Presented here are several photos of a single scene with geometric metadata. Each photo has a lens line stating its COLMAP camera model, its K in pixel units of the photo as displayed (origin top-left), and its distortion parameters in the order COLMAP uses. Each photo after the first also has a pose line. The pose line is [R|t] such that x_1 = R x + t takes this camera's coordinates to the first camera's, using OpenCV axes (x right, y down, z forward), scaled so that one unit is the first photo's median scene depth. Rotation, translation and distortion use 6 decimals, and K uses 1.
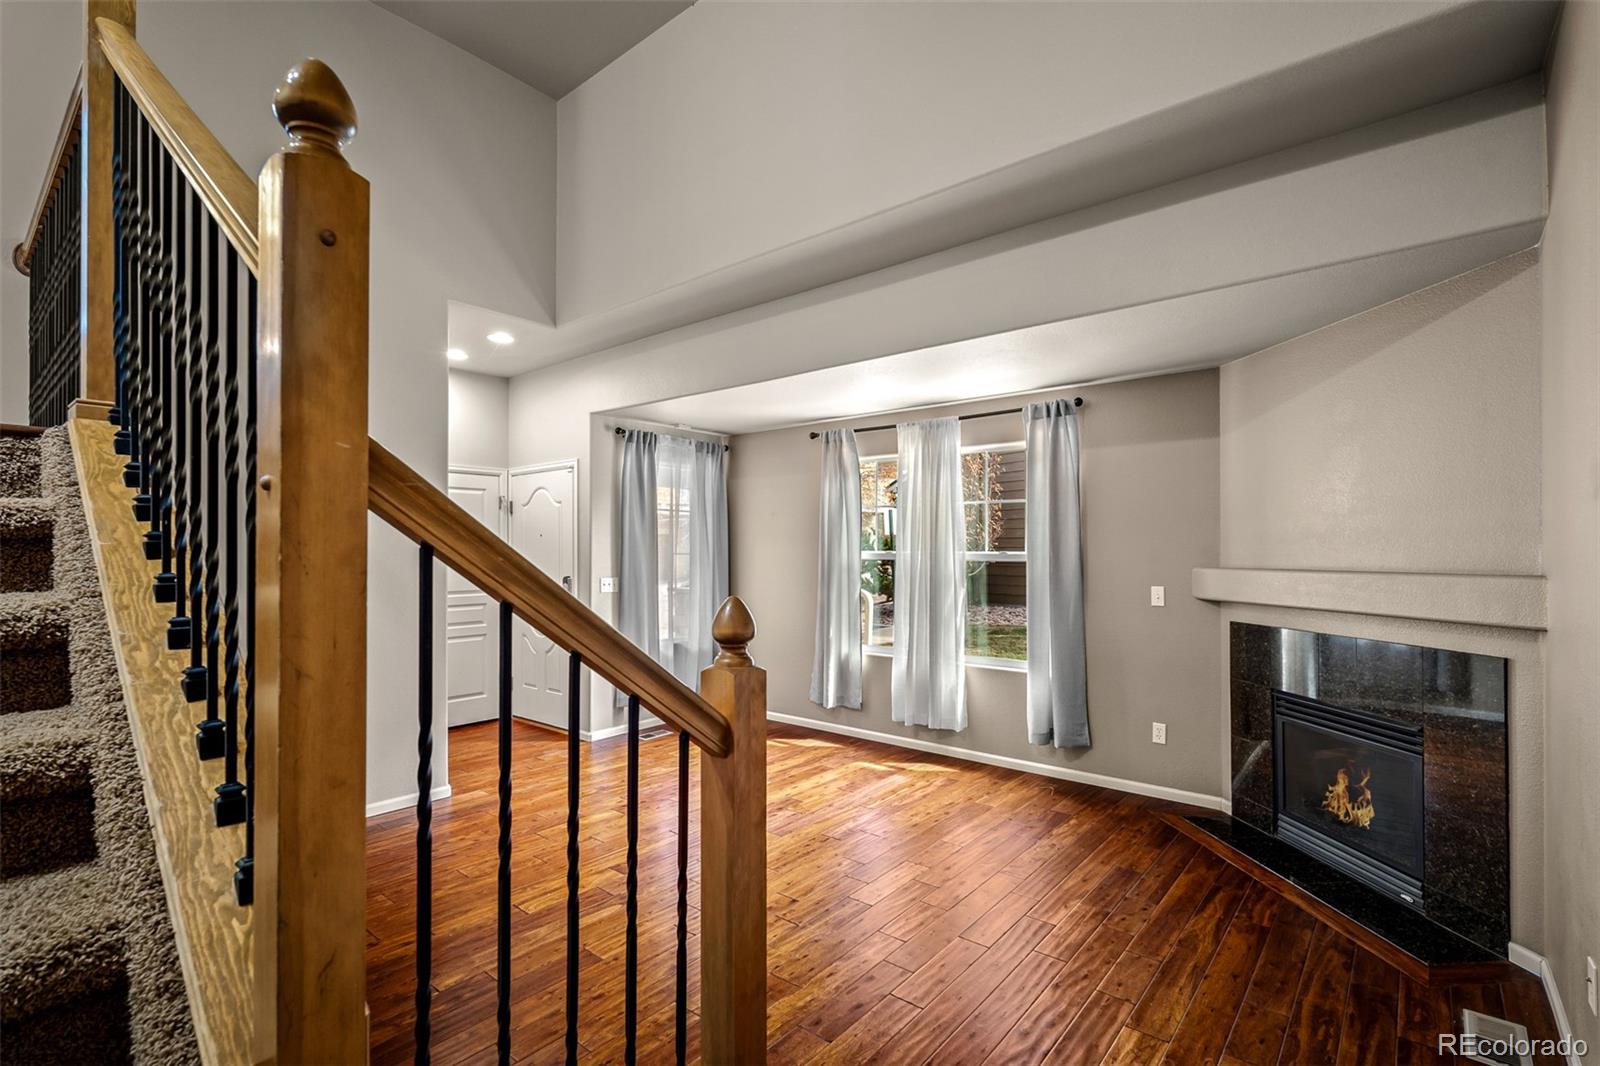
lens RADIAL K [[714.5, 0, 796.5], [0, 714.5, 548.9], [0, 0, 1]] dist [-0.000418, 0.000420]
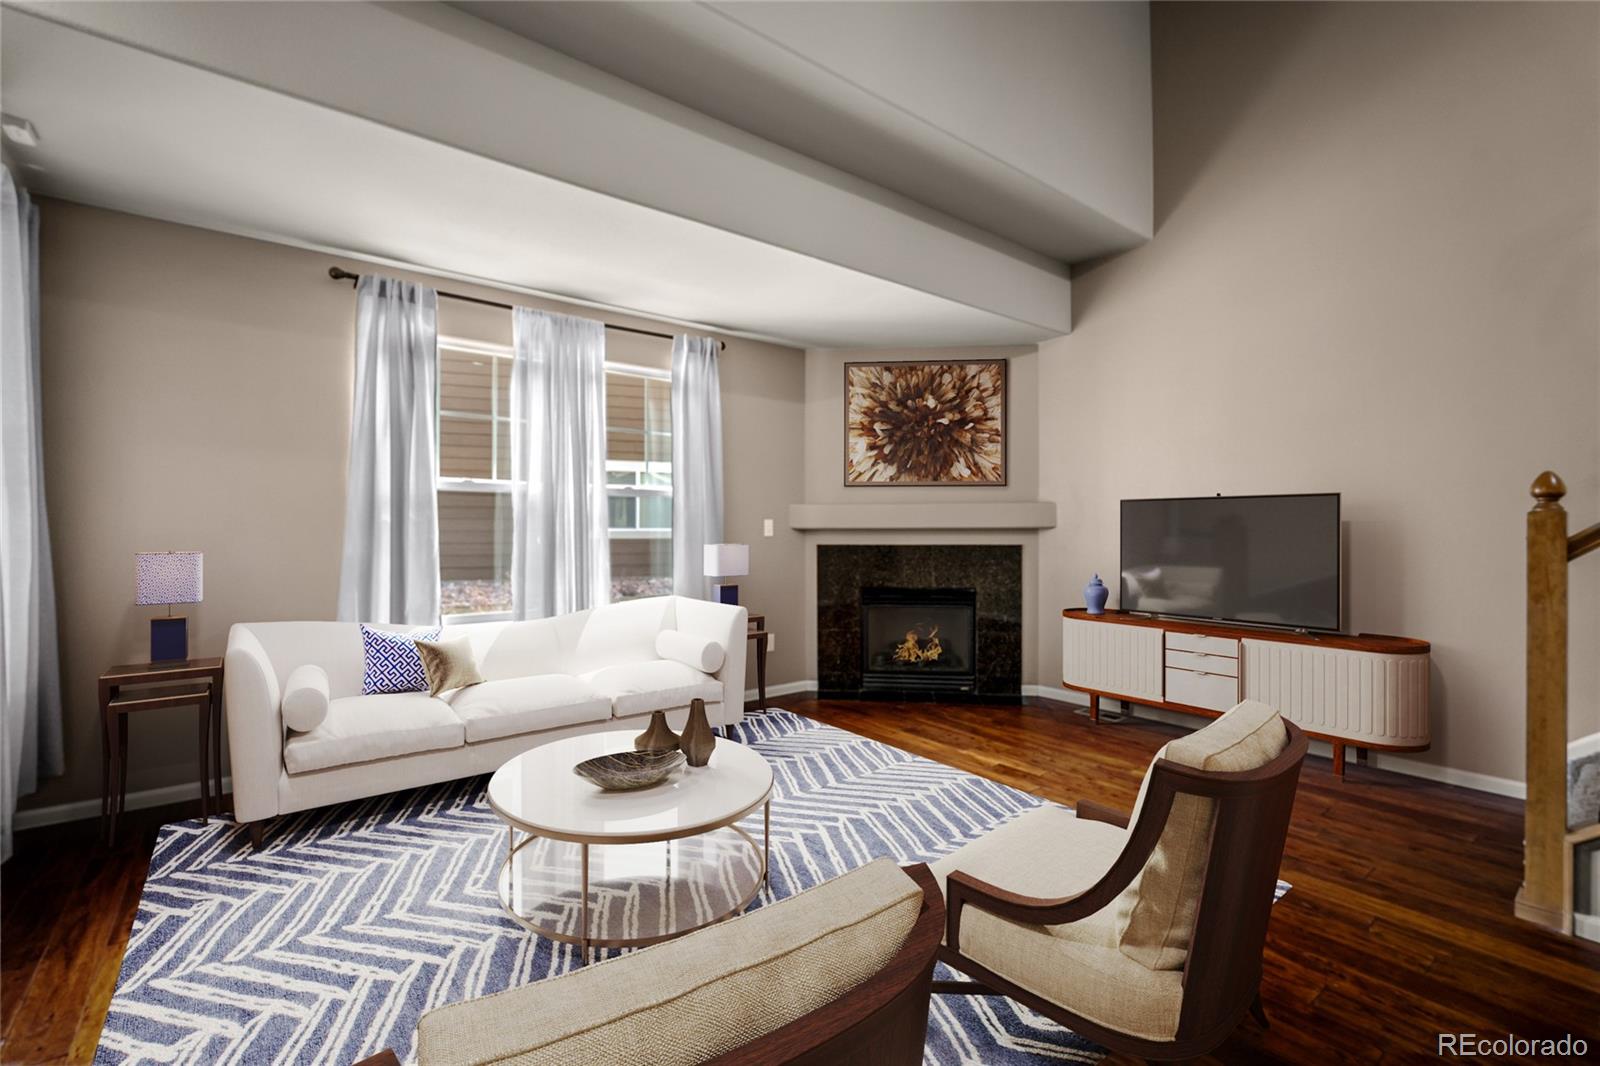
lens RADIAL K [[737.6, 0, 800.0], [0, 737.6, 533.0], [0, 0, 1]] dist [-0.000775, -0.000073]
pose [[0.217189, -0.010390, 0.976074, -0.782856], [-0.018042, 0.999730, 0.014657, 0.063006], [-0.975963, -0.020793, 0.216943, 0.787213]]
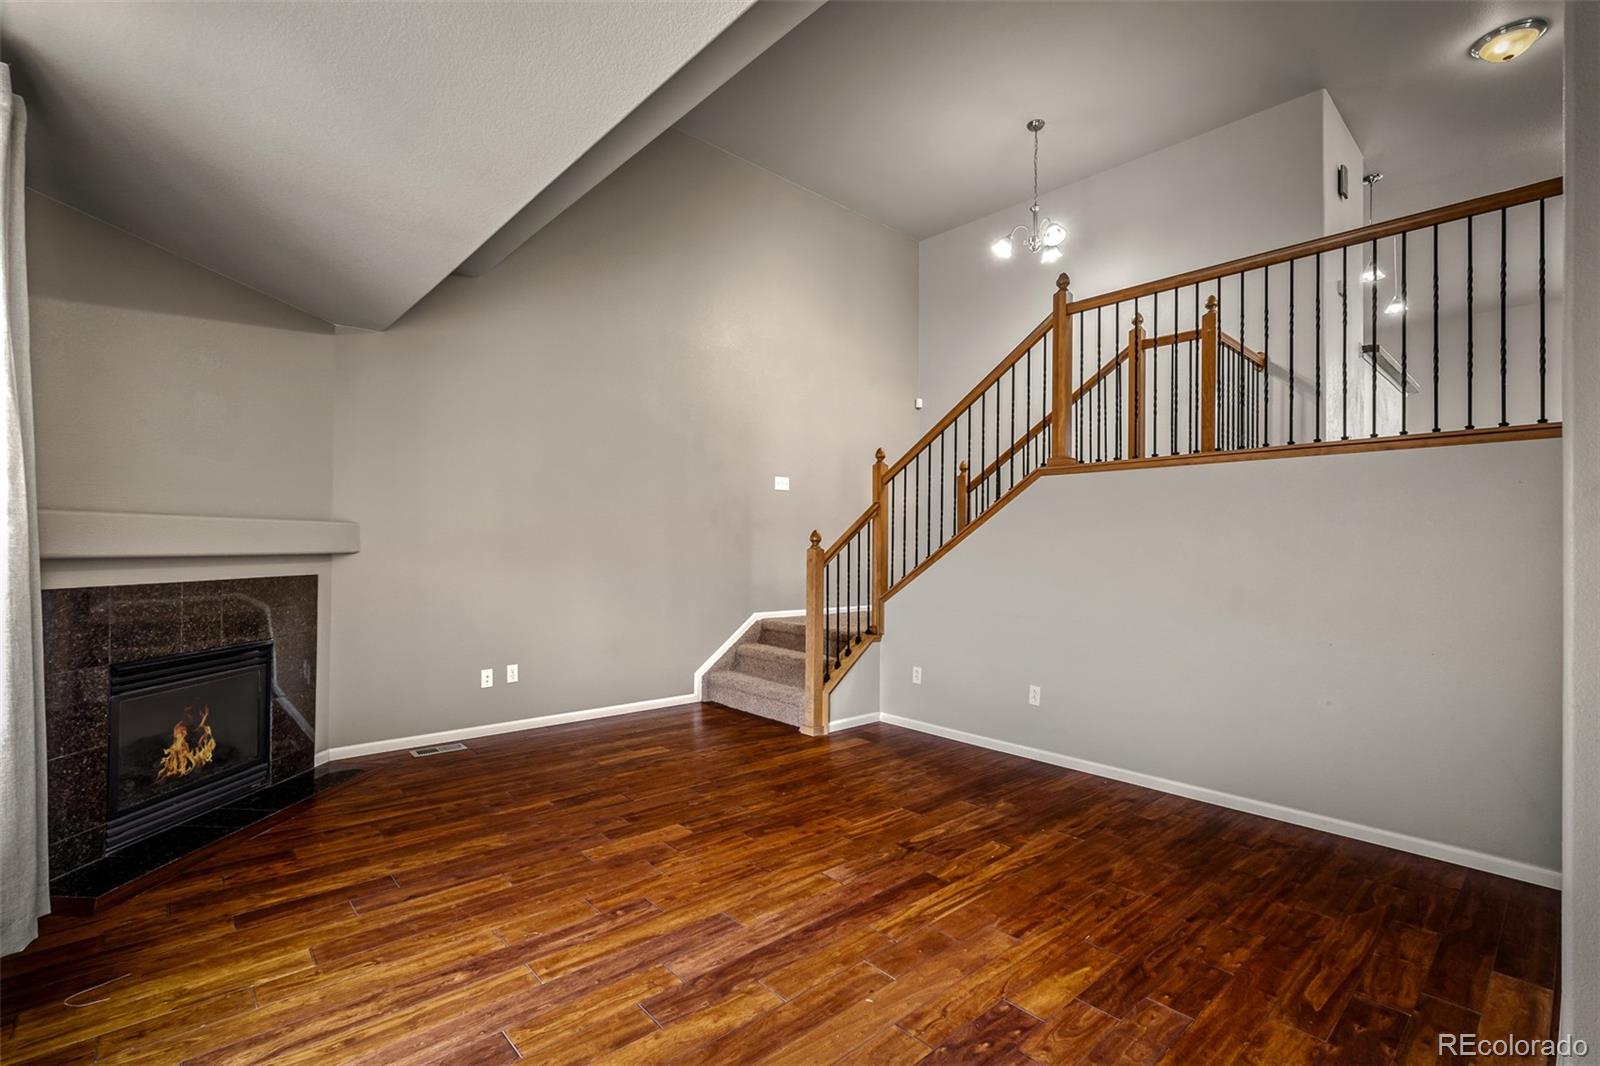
lens RADIAL K [[724.5, 0, 796.9], [0, 724.5, 528.8], [0, 0, 1]] dist [-0.003118, -0.000120]
pose [[-0.989574, 0.005432, 0.143921, -0.184096], [-0.000767, 0.999076, -0.042978, 0.076682], [-0.144021, -0.042640, -0.988656, 1.641144]]
